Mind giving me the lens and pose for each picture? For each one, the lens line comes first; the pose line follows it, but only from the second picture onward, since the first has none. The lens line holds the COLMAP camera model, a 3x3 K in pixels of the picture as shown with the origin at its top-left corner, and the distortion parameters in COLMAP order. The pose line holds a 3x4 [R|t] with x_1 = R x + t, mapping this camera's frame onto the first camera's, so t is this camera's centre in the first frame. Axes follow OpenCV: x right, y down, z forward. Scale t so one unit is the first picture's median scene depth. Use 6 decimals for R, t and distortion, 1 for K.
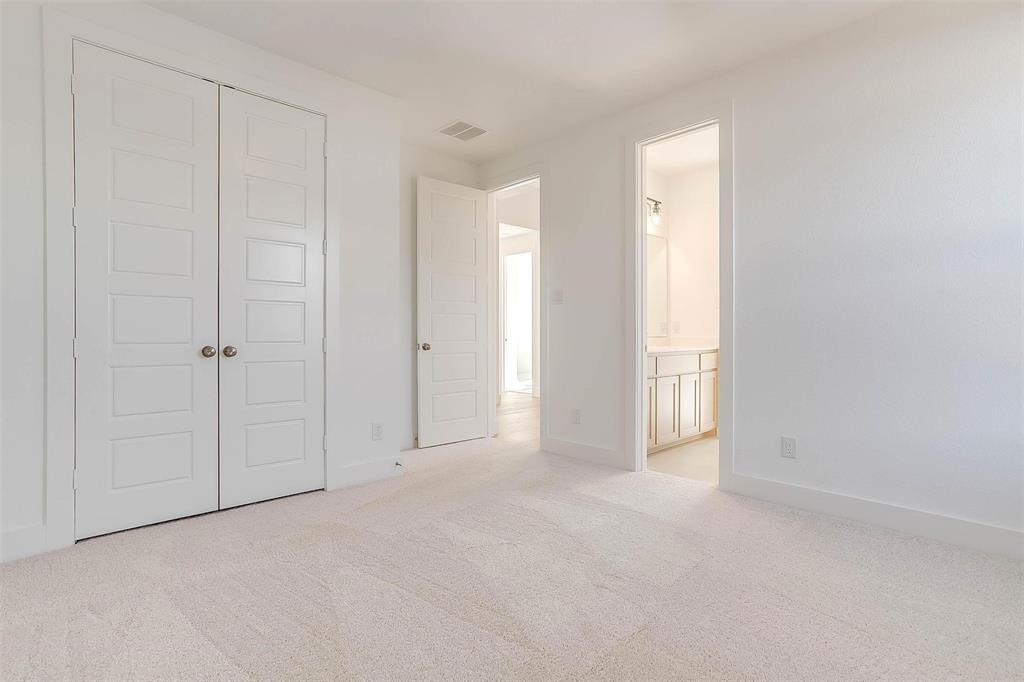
lens RADIAL K [[497.7, 0, 513.0], [0, 497.7, 340.6], [0, 0, 1]] dist [-0.005787, 0.000185]
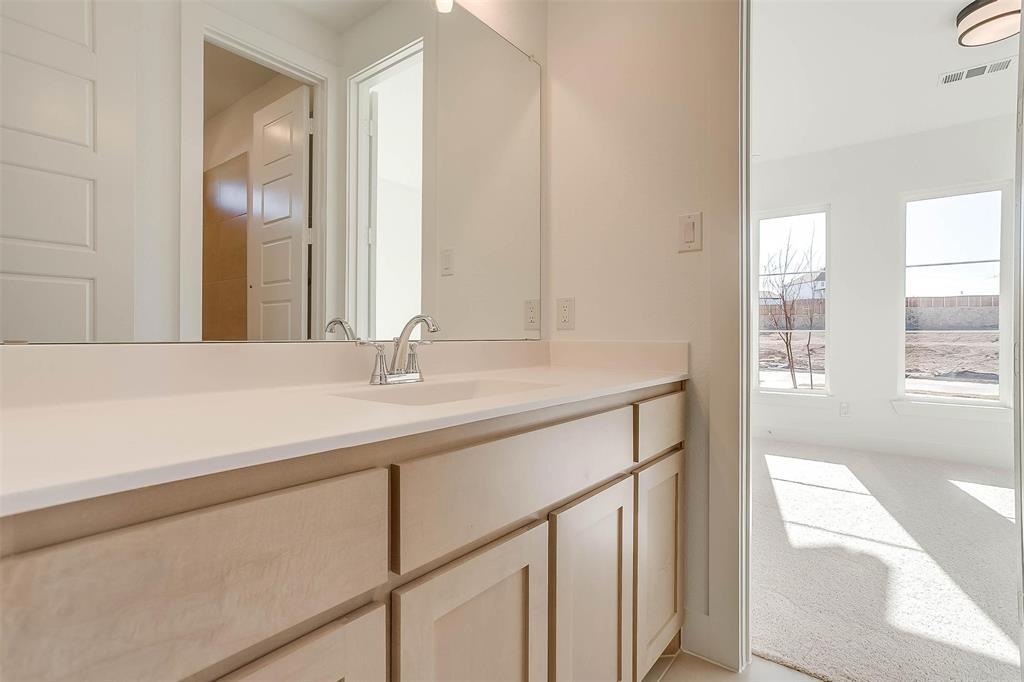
lens RADIAL K [[497.7, 0, 510.3], [0, 497.7, 342.2], [0, 0, 1]] dist [-0.005787, 0.000185]
pose [[0.987849, 0.008862, 0.155163, 0.257565], [-0.009573, 0.999947, 0.003837, -0.006936], [-0.155121, -0.005276, 0.987881, 0.716687]]
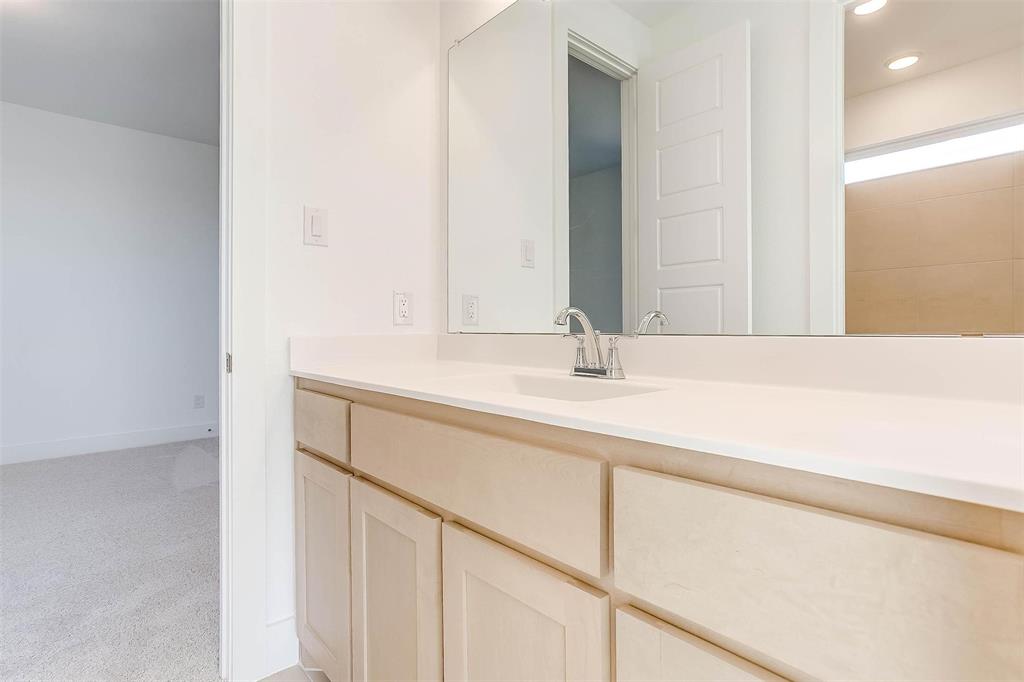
lens RADIAL K [[497.7, 0, 498.0], [0, 497.7, 319.1], [0, 0, 1]] dist [-0.005787, 0.000185]
pose [[-0.024931, -0.012397, -0.999612, 0.381909], [-0.001641, 0.999922, -0.012360, -0.008930], [0.999688, 0.001332, -0.024949, 0.832000]]
